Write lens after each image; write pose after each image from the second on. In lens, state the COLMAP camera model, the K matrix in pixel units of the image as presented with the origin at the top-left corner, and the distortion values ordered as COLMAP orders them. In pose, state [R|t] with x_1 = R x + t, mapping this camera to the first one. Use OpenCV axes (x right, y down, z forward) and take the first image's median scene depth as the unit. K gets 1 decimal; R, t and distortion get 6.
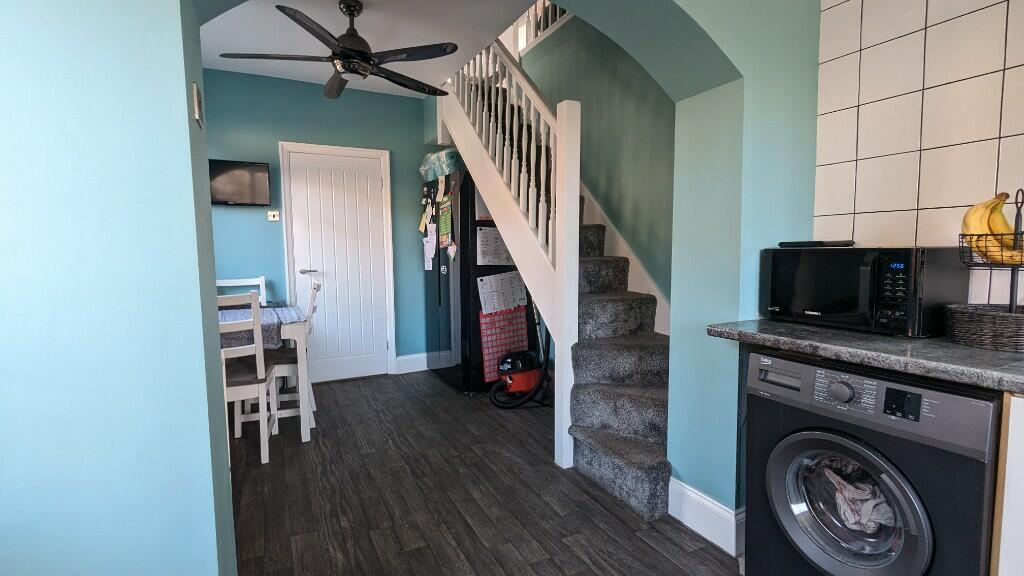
lens RADIAL K [[481.2, 0, 513.5], [0, 481.2, 289.3], [0, 0, 1]] dist [0.000828, -0.000142]
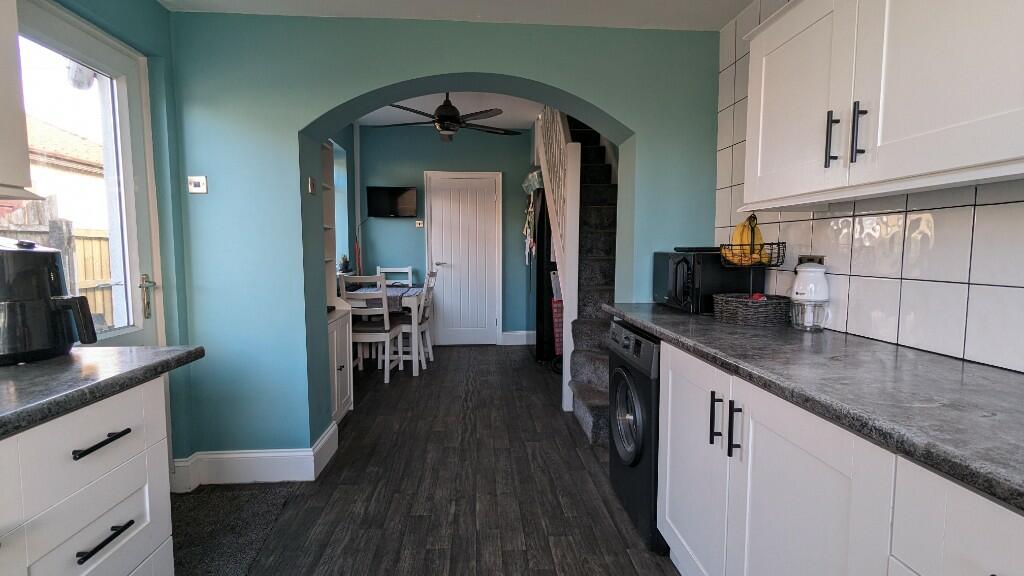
lens RADIAL K [[481.2, 0, 512.2], [0, 481.2, 287.3], [0, 0, 1]] dist [0.000828, -0.000142]
pose [[0.924503, 0.040898, -0.378973, 0.452828], [-0.040380, 0.999141, 0.009319, 0.014398], [0.379029, 0.006687, 0.925361, -0.309199]]
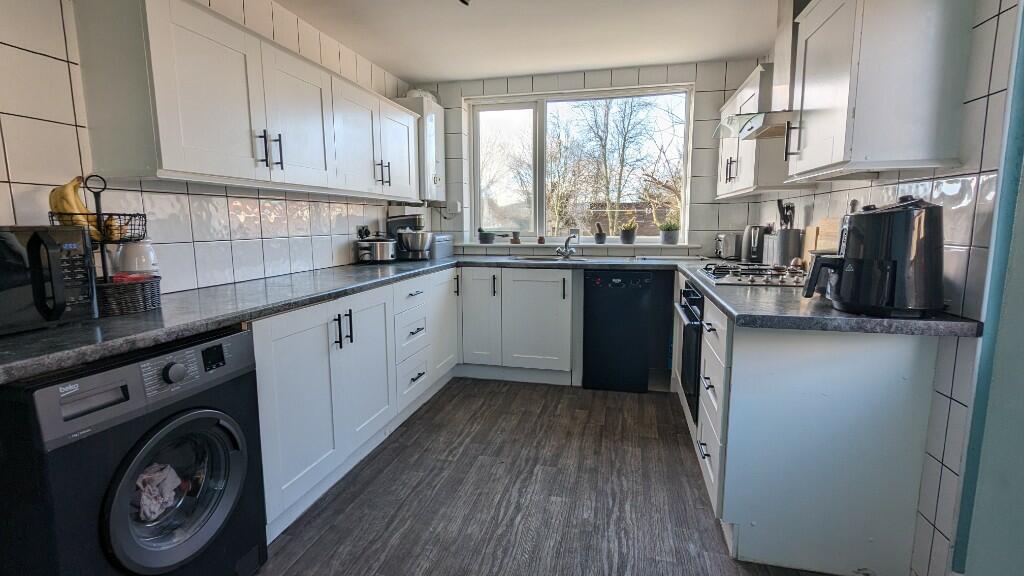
lens RADIAL K [[481.2, 0, 512.0], [0, 481.2, 289.2], [0, 0, 1]] dist [0.000828, -0.000142]
pose [[-0.772623, -0.069256, 0.631077, -0.218550], [0.065352, 0.980075, 0.187567, -0.044155], [-0.631493, 0.186161, -0.752702, 0.611941]]
